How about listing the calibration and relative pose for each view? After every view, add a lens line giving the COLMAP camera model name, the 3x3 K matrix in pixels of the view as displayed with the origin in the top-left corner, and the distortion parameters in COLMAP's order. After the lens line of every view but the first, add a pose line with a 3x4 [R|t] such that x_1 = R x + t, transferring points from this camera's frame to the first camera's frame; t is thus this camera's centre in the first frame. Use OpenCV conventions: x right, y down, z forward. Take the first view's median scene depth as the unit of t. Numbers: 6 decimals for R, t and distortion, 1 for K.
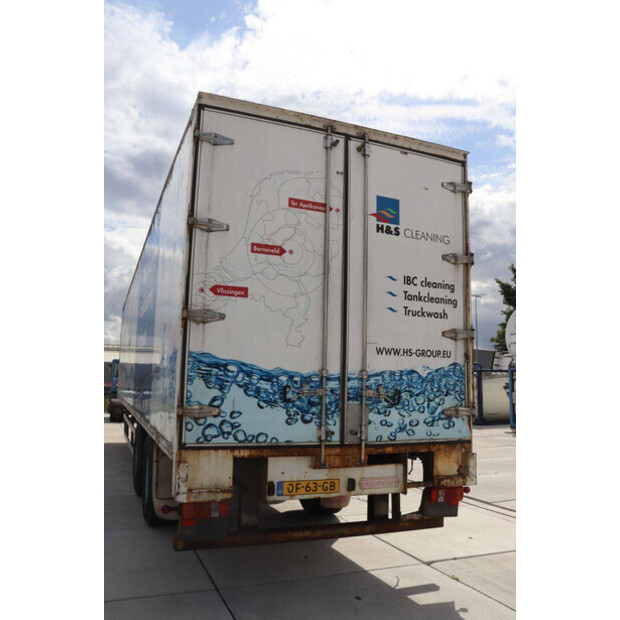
lens RADIAL K [[507.8, 0, 310.0], [0, 507.8, 310.0], [0, 0, 1]] dist [-0.162487, 0.137328]
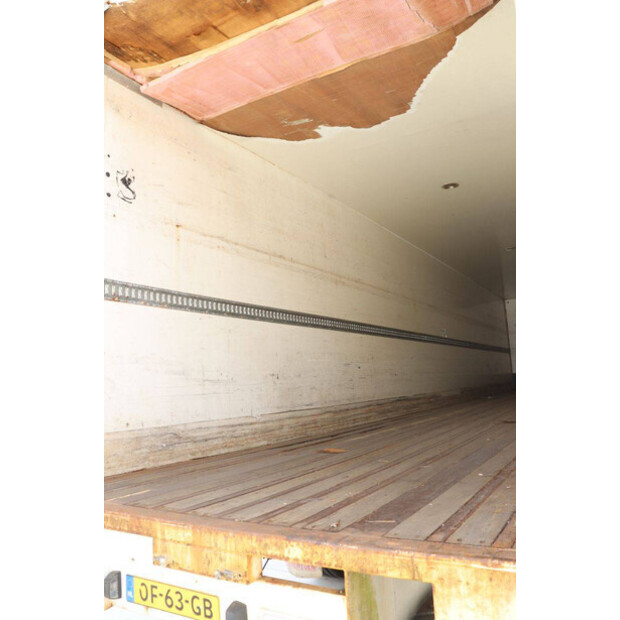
lens RADIAL K [[507.8, 0, 310.0], [0, 507.8, 310.0], [0, 0, 1]] dist [-0.162487, 0.137328]
pose [[0.593167, -0.180330, -0.784623, 0.517362], [0.191516, 0.978220, -0.080040, 0.138552], [0.781968, -0.102791, 0.614784, 0.843276]]
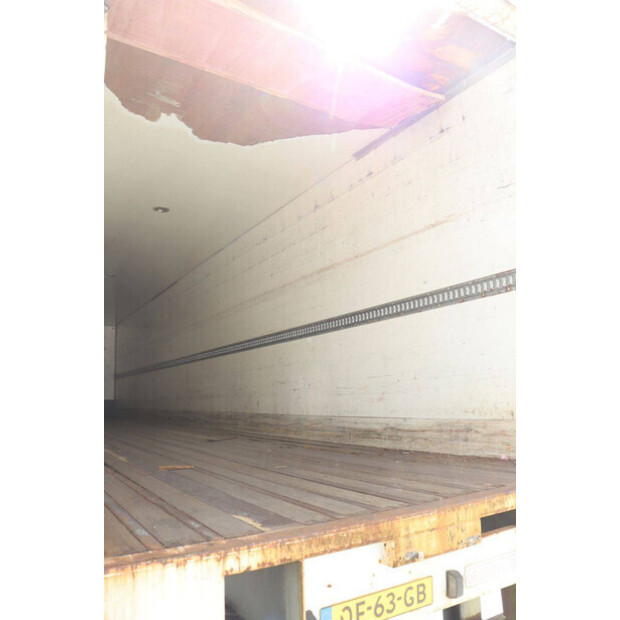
lens RADIAL K [[507.8, 0, 310.0], [0, 507.8, 310.0], [0, 0, 1]] dist [-0.162487, 0.137328]
pose [[0.983932, -0.026094, 0.176627, -0.140088], [0.029695, 0.999401, -0.017775, 0.086149], [-0.176058, 0.022734, 0.984117, 0.561267]]
